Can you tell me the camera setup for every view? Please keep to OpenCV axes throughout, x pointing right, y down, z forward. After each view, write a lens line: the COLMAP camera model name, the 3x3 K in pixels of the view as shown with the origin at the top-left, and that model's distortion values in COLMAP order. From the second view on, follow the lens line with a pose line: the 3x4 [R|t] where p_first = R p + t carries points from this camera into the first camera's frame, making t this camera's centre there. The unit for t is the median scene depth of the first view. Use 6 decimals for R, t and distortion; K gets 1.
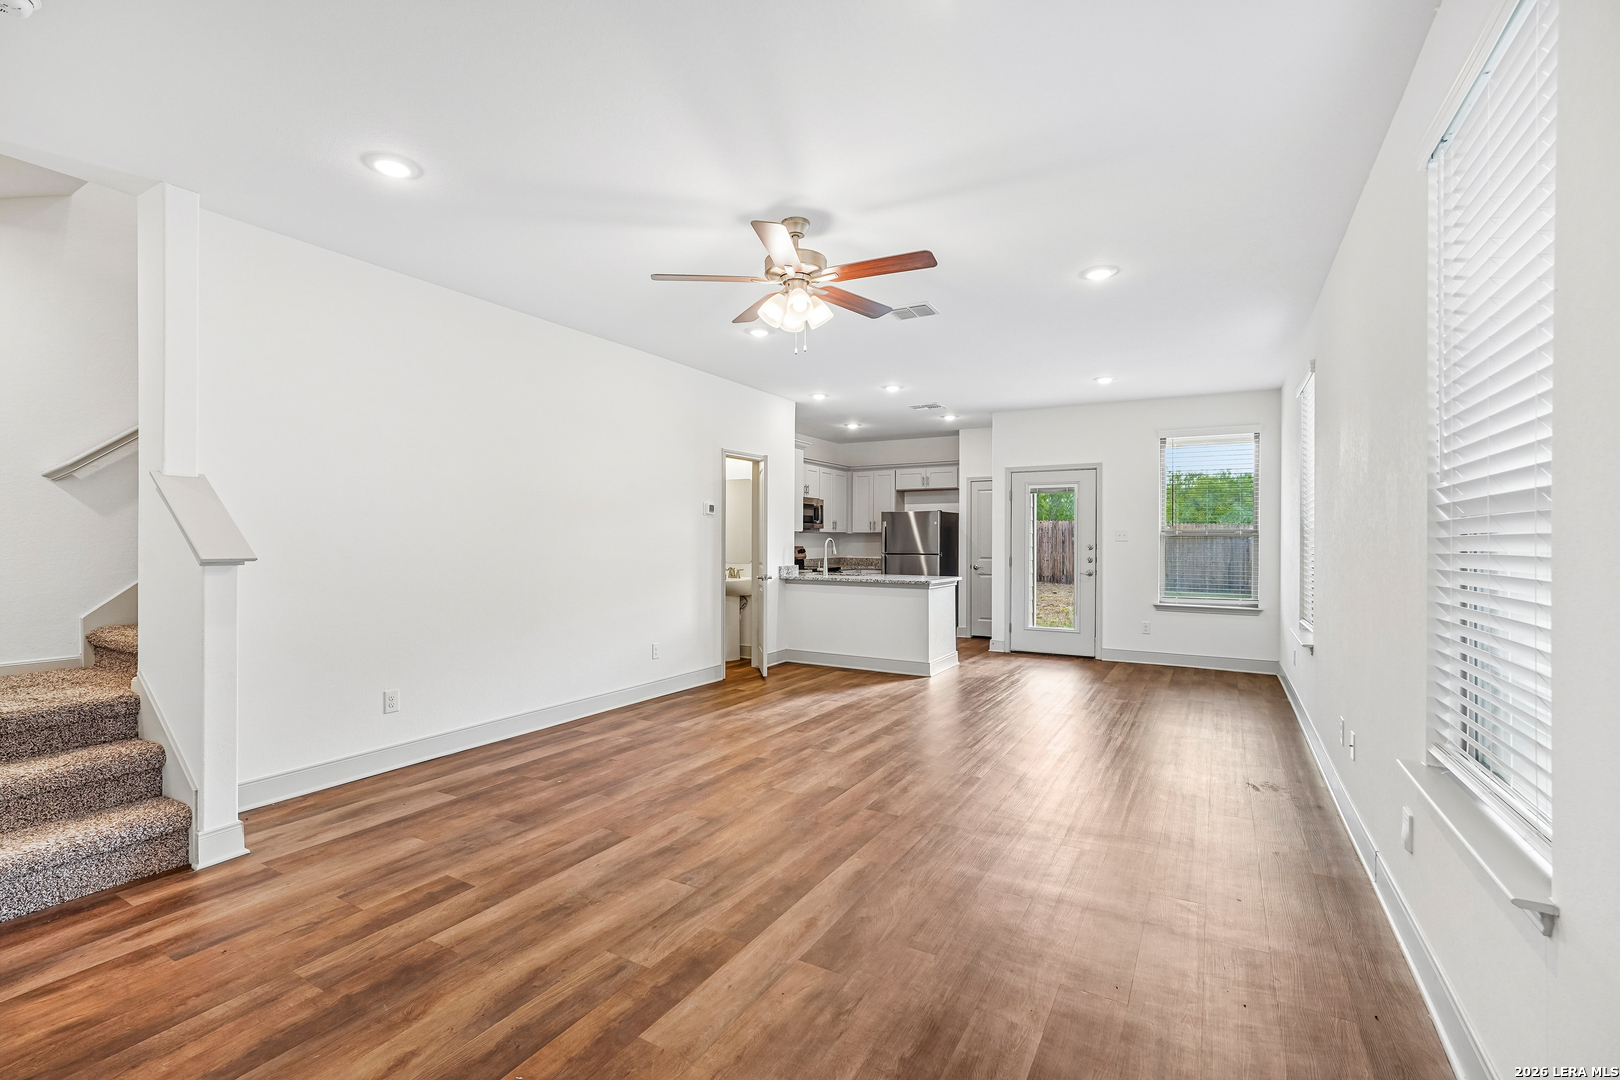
lens RADIAL K [[729.0, 0, 813.0], [0, 729.0, 541.3], [0, 0, 1]] dist [-0.008211, 0.007152]
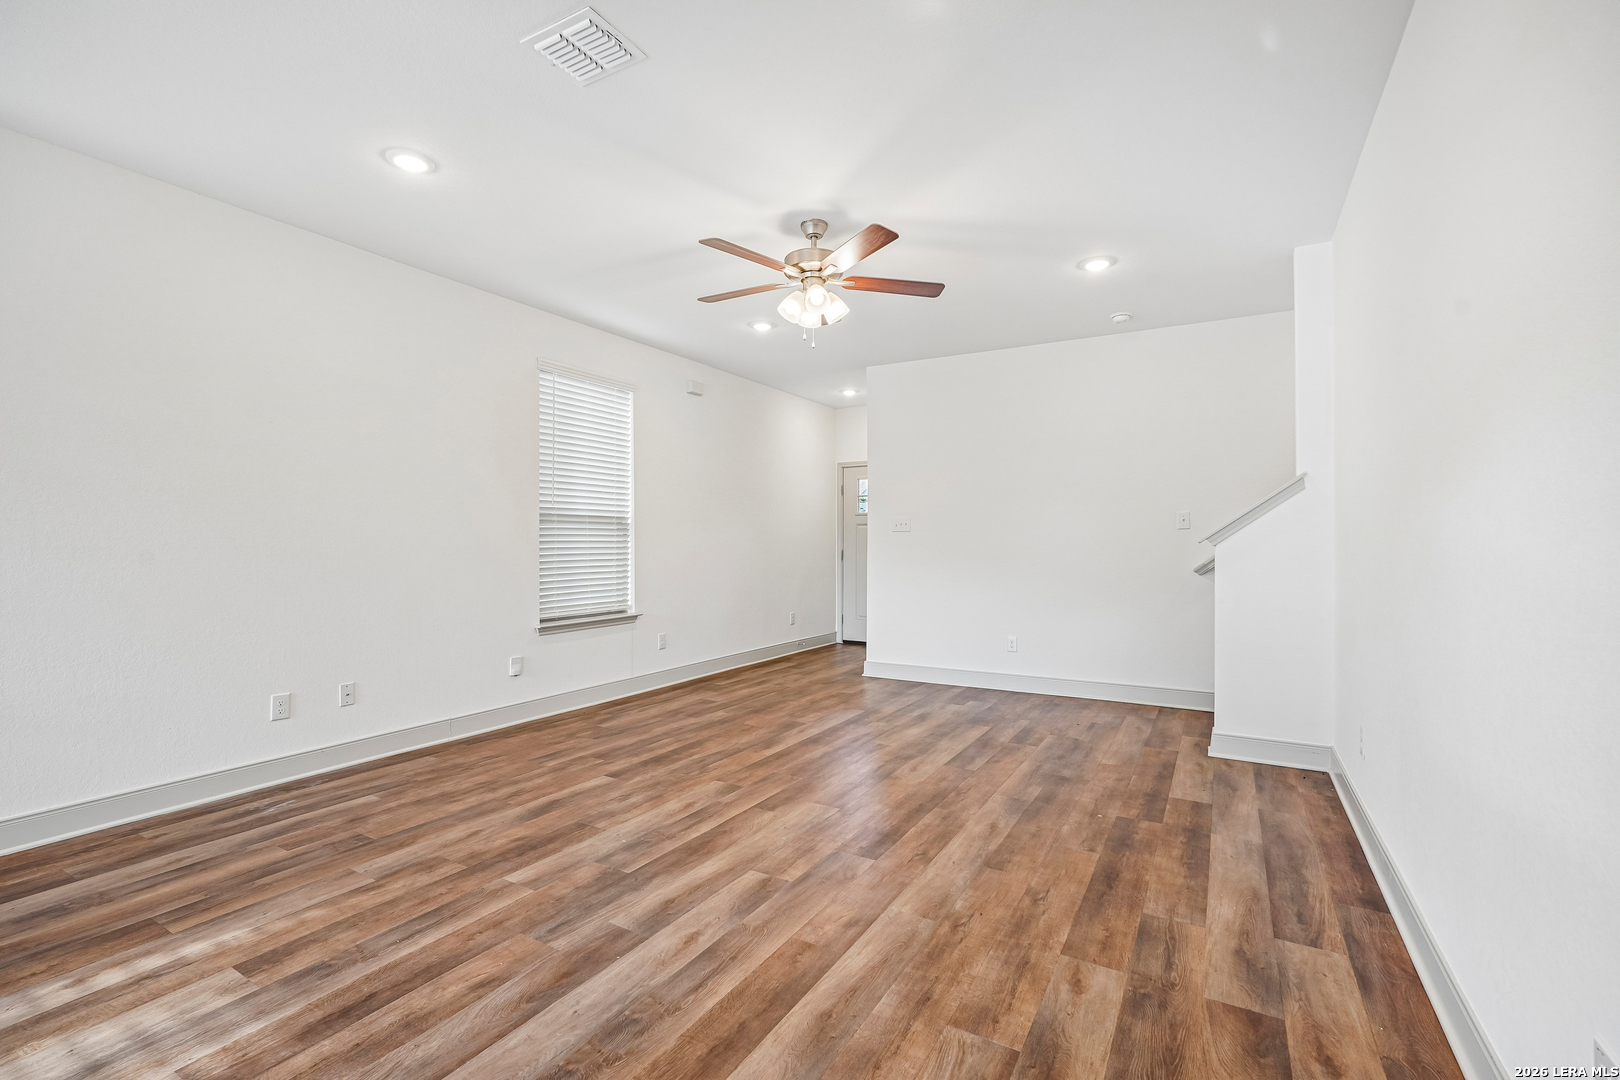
lens RADIAL K [[729.0, 0, 813.0], [0, 729.0, 541.7], [0, 0, 1]] dist [-0.008211, 0.007152]
pose [[-0.999954, -0.005012, 0.008136, -0.030822], [-0.005045, 0.999979, -0.004114, 0.026822], [-0.008115, -0.004155, -0.999958, 1.941368]]
